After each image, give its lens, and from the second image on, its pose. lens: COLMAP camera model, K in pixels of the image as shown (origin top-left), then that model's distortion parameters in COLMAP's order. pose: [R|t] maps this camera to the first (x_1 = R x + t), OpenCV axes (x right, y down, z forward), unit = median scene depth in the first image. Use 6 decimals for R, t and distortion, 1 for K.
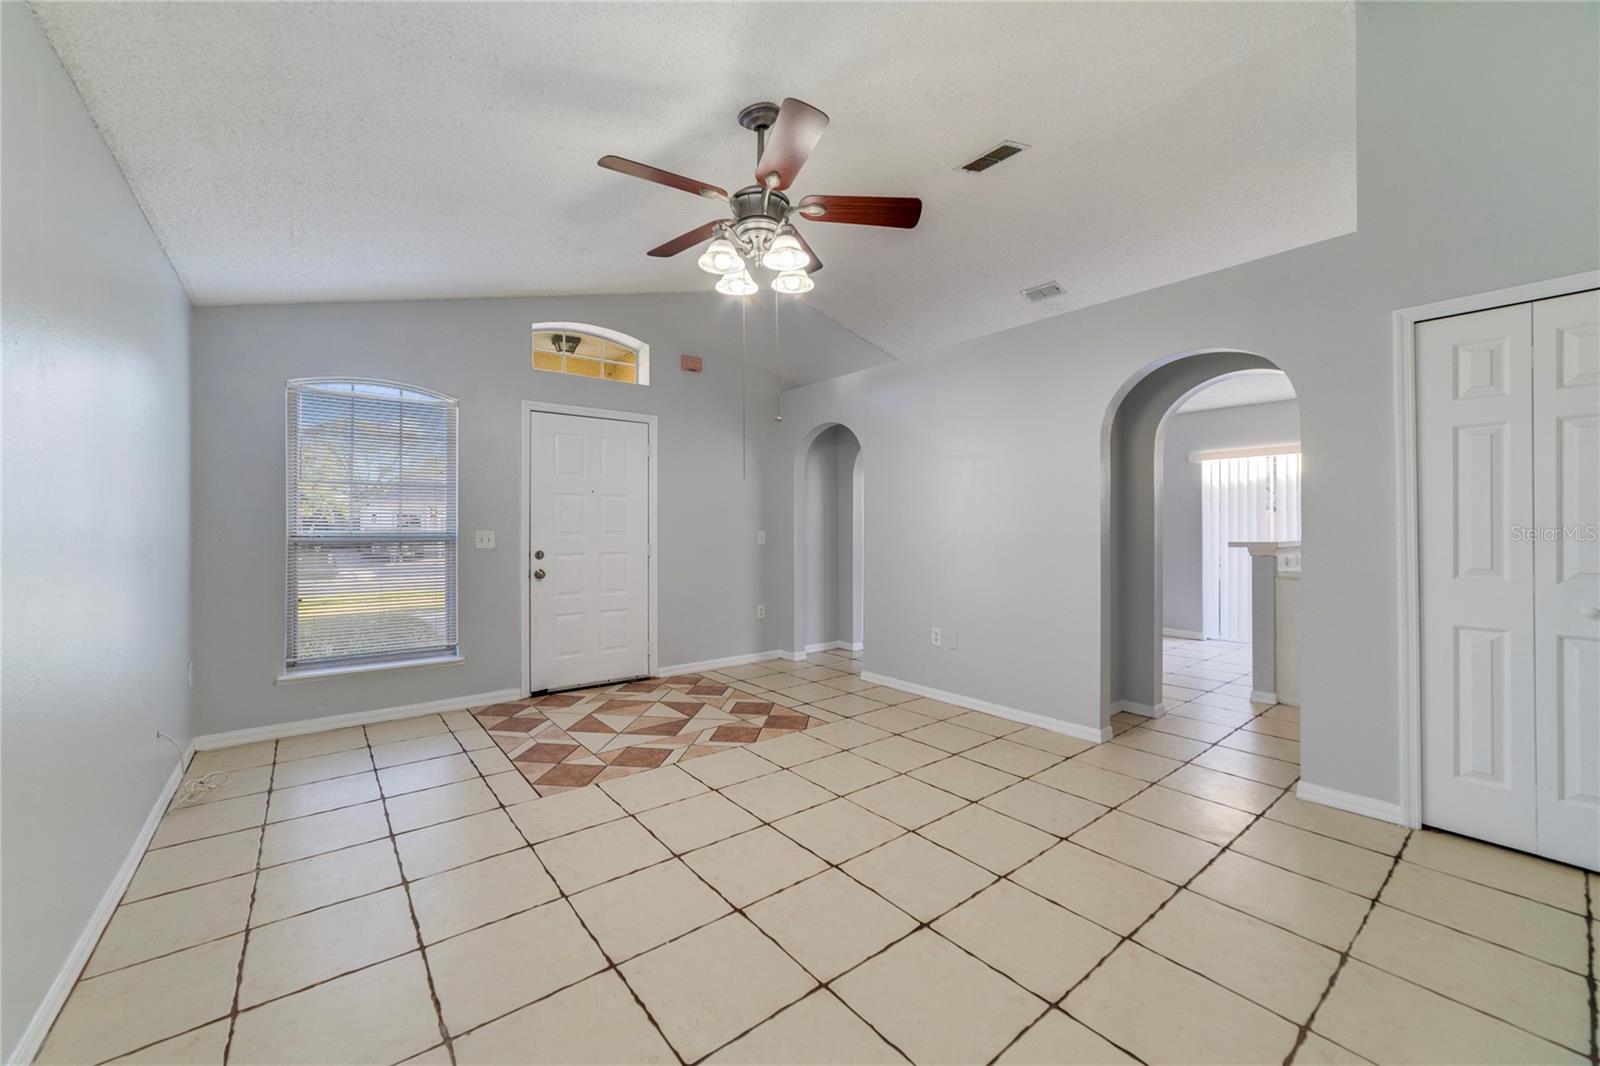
lens RADIAL K [[616.1, 0, 787.7], [0, 616.1, 526.3], [0, 0, 1]] dist [-0.003020, 0.000044]
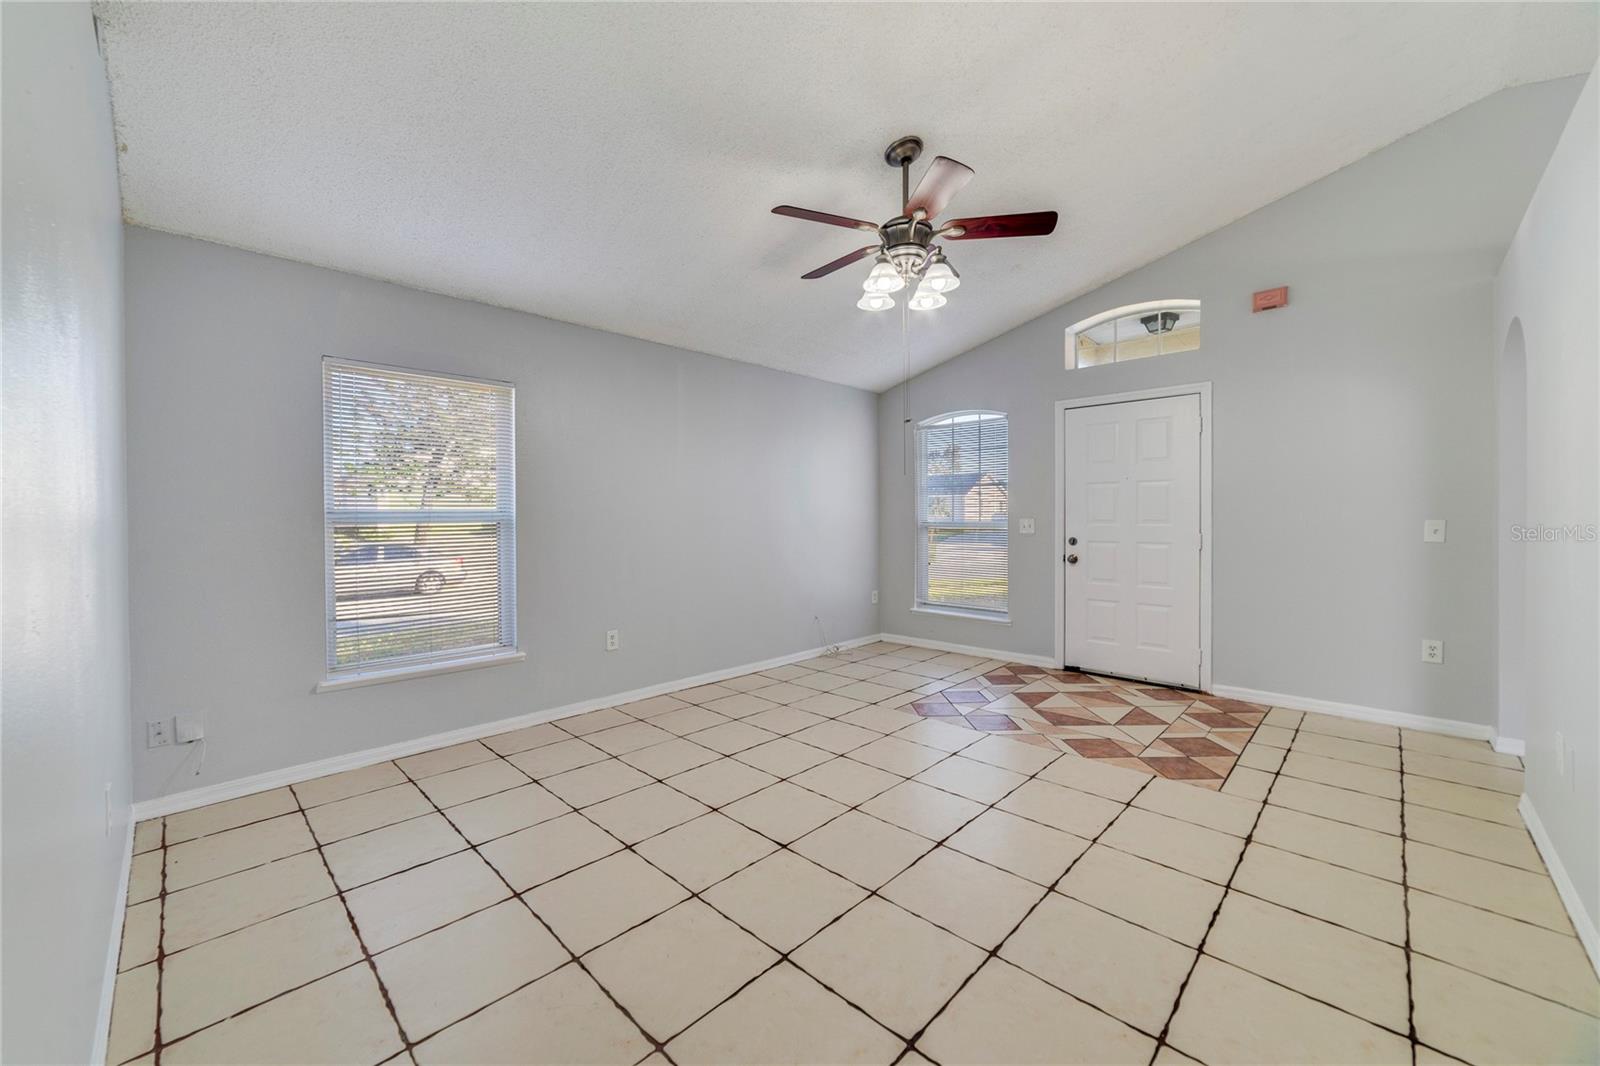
lens RADIAL K [[616.1, 0, 791.4], [0, 616.1, 523.1], [0, 0, 1]] dist [-0.003020, 0.000044]
pose [[0.143098, 0.007800, -0.989678, 0.455529], [0.007007, 0.999936, 0.008894, 0.000807], [0.989684, -0.008208, 0.143034, 0.272224]]
